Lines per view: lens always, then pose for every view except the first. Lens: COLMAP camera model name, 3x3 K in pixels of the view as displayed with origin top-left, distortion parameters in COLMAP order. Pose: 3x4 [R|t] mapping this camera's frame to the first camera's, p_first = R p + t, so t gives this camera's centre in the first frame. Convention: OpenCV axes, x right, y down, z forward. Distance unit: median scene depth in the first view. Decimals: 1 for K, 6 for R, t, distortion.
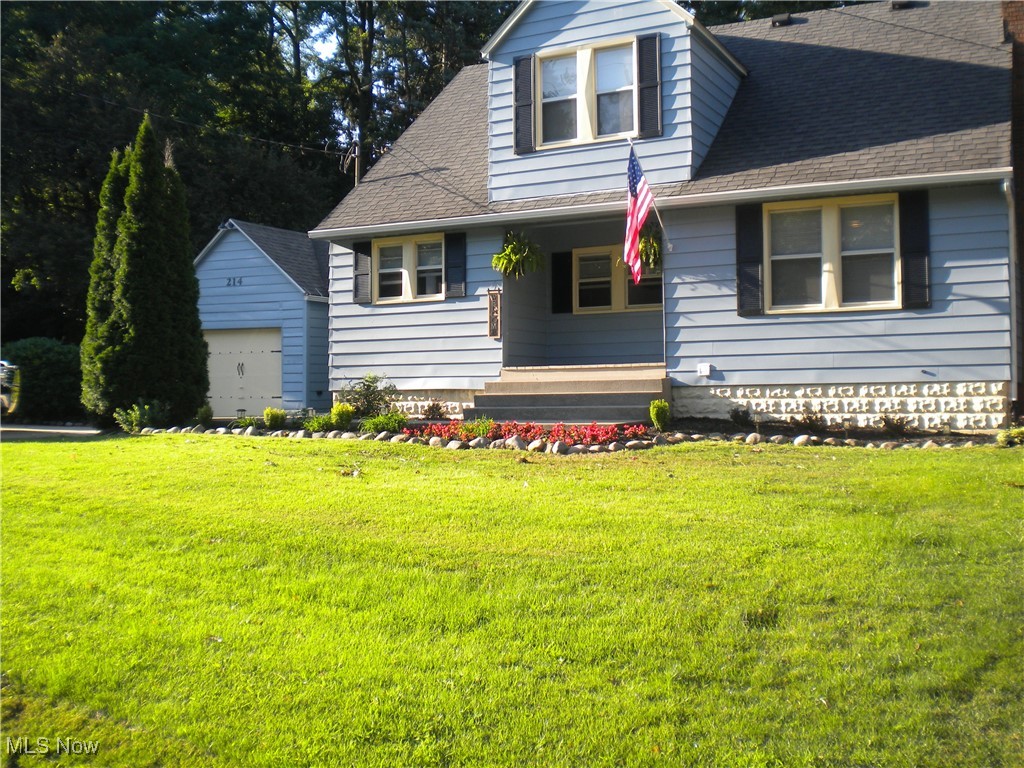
lens RADIAL K [[1109.5, 0, 511.6], [0, 1109.5, 380.9], [0, 0, 1]] dist [-0.057774, 0.000000]
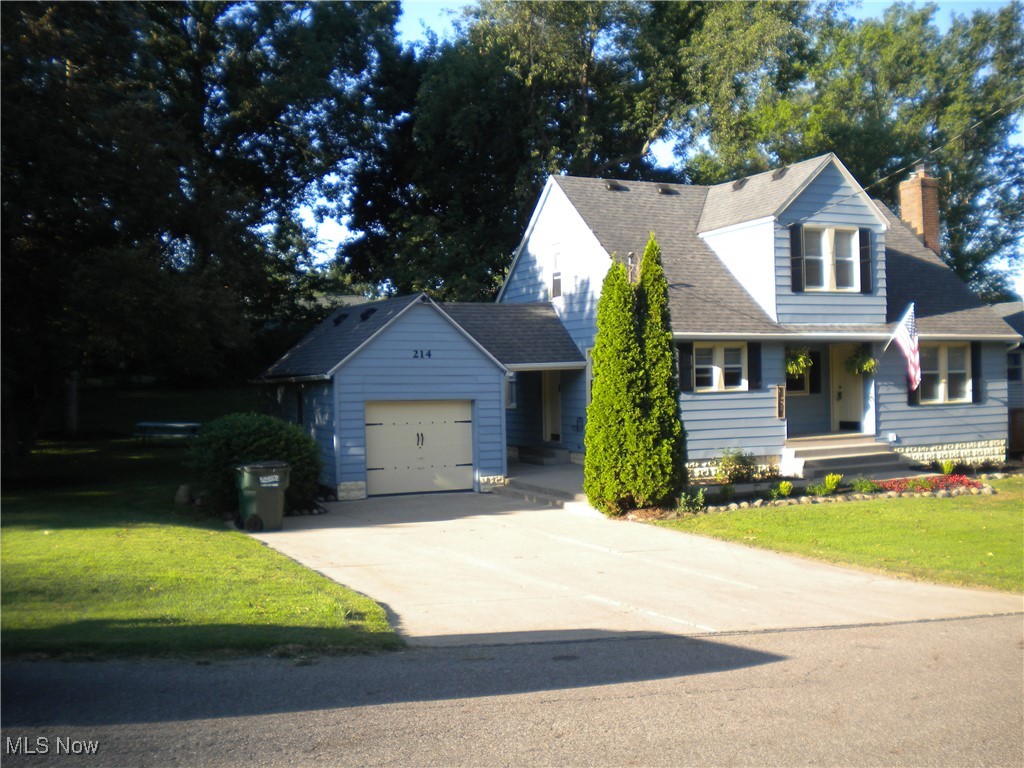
lens RADIAL K [[1109.5, 0, 511.9], [0, 1109.5, 384.8], [0, 0, 1]] dist [-0.057774, 0.000000]
pose [[0.579465, -0.013601, 0.814884, -1.436978], [-0.003422, 0.999811, 0.019121, -0.112875], [-0.814990, -0.013869, 0.579309, 0.473004]]
